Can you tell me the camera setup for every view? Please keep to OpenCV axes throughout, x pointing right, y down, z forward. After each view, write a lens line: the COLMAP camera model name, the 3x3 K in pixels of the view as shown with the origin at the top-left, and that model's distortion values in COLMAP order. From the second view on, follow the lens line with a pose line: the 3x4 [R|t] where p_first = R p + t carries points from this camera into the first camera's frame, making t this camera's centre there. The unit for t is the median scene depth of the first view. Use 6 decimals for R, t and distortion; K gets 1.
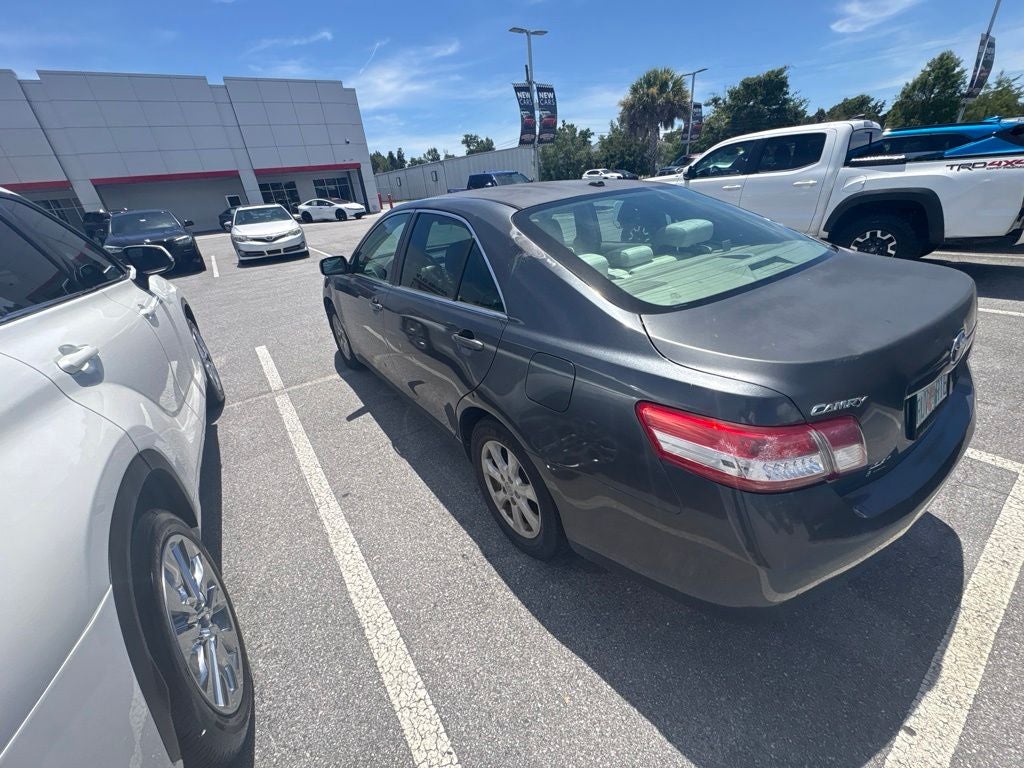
lens RADIAL K [[404.0, 0, 513.1], [0, 404.0, 389.4], [0, 0, 1]] dist [0.000707, -0.000445]
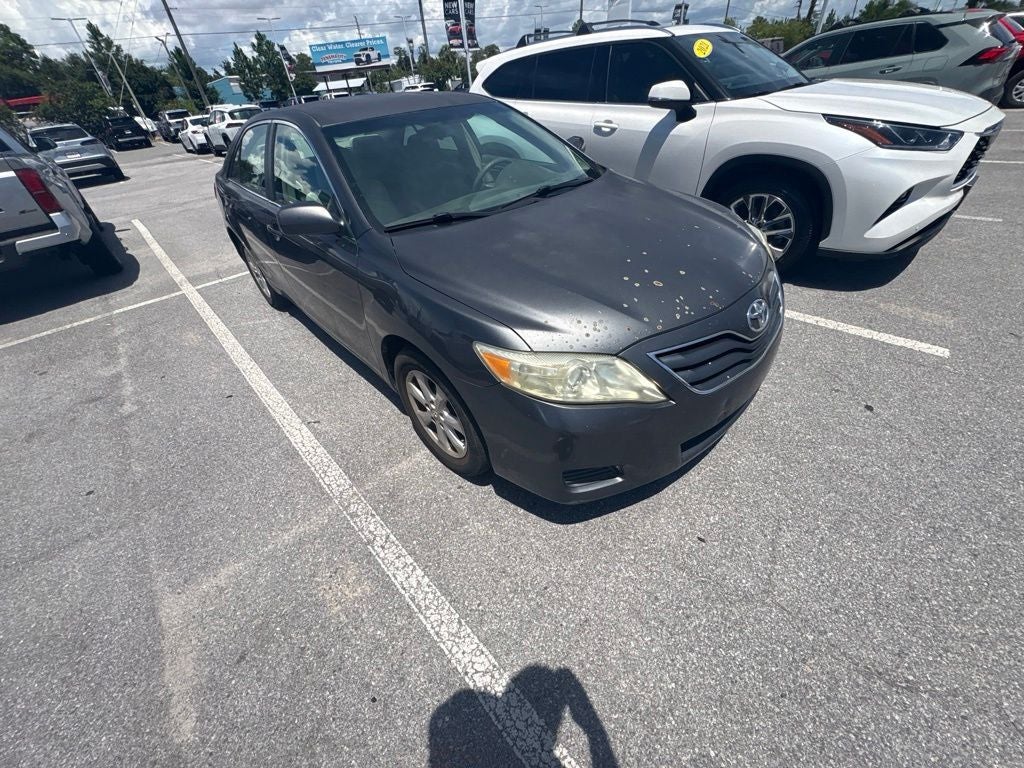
lens RADIAL K [[405.6, 0, 509.9], [0, 405.6, 385.0], [0, 0, 1]] dist [-0.004328, 0.000965]
pose [[-0.976212, 0.216811, 0.001849, -0.186138], [0.095328, 0.421531, 0.901790, -0.947256], [0.194739, 0.880514, -0.432171, 1.884085]]
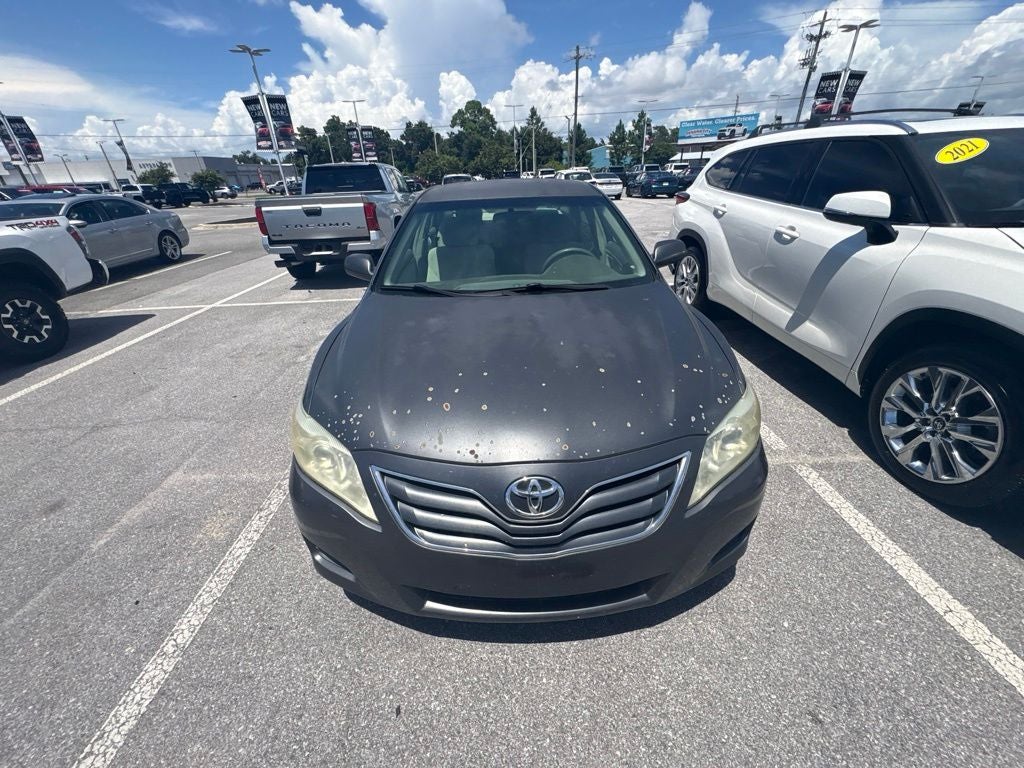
lens RADIAL K [[404.0, 0, 510.8], [0, 404.0, 388.2], [0, 0, 1]] dist [0.000707, -0.000445]
pose [[-0.826387, -0.154086, 0.541611, -0.676018], [0.349578, 0.613659, 0.707967, -0.842549], [-0.441453, 0.774390, -0.453254, 1.753765]]
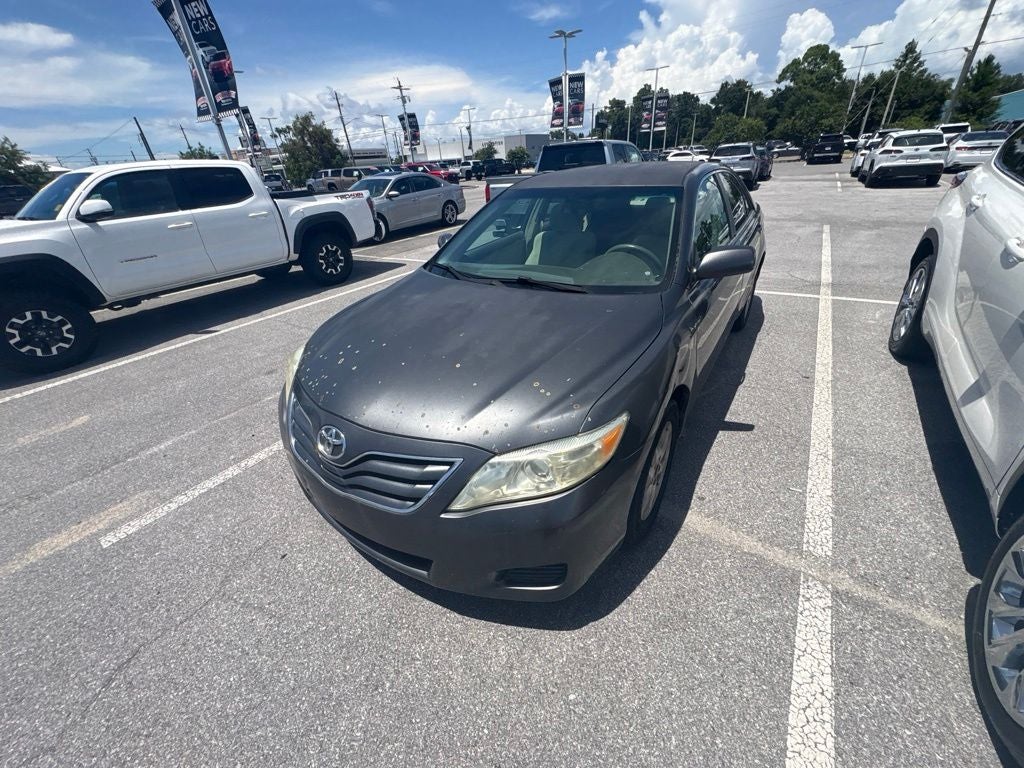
lens RADIAL K [[404.0, 0, 511.5], [0, 404.0, 387.1], [0, 0, 1]] dist [0.000707, -0.000445]
pose [[-0.344986, -0.359209, 0.867153, -0.977656], [0.511234, 0.702892, 0.494553, -0.677204], [-0.787163, 0.613932, -0.058848, 1.466177]]
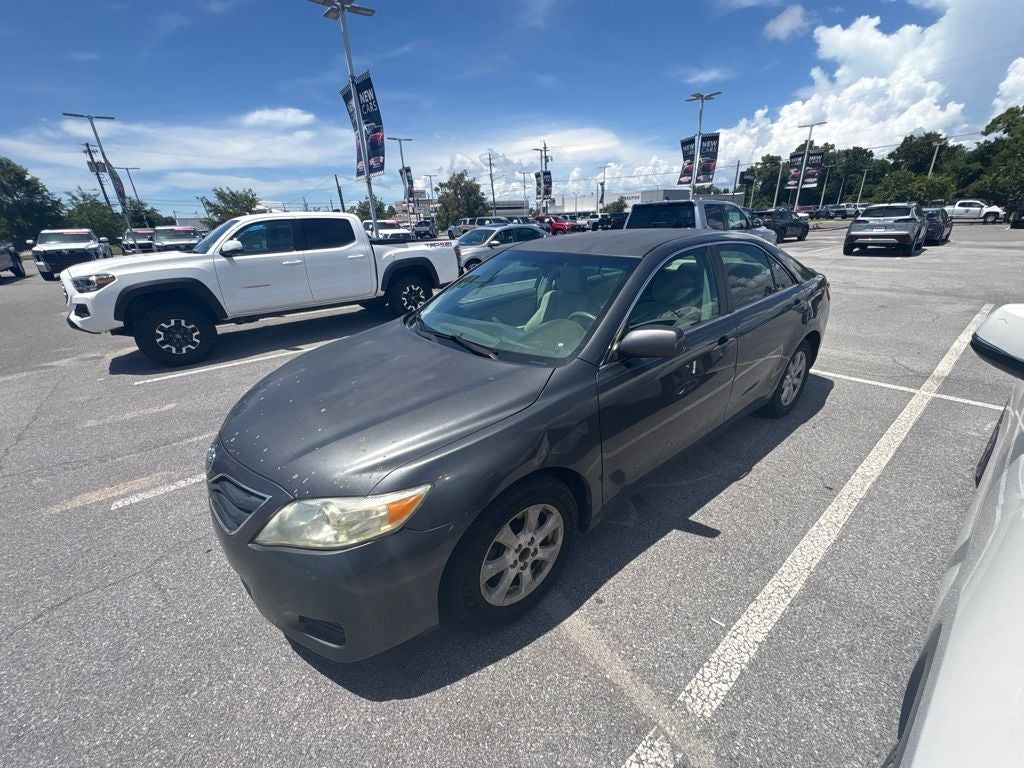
lens RADIAL K [[404.0, 0, 511.6], [0, 404.0, 388.7], [0, 0, 1]] dist [0.000707, -0.000445]
pose [[-0.054136, -0.299431, 0.952581, -1.035319], [0.496035, 0.819881, 0.285909, -0.534139], [-0.866613, 0.487991, 0.104143, 1.177995]]
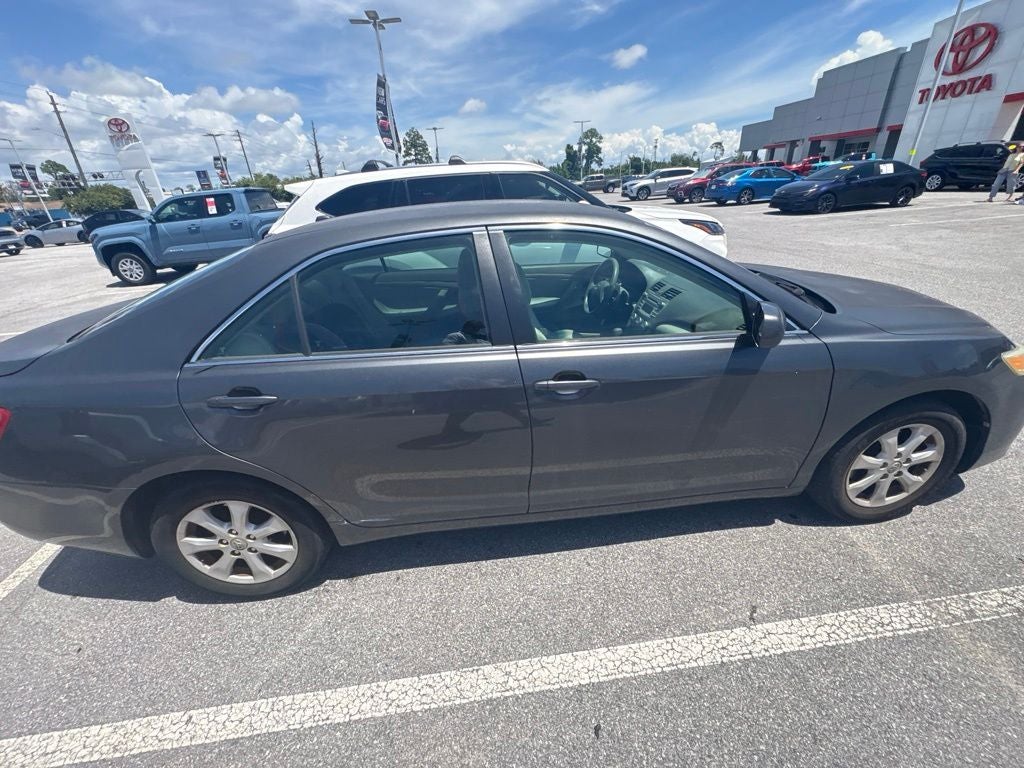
lens RADIAL K [[404.0, 0, 508.6], [0, 404.0, 387.6], [0, 0, 1]] dist [0.000707, -0.000445]
pose [[-0.485172, 0.496204, -0.719993, 0.608442], [-0.304712, 0.675843, 0.671109, -0.695137], [0.819609, 0.544994, -0.176701, 1.190775]]
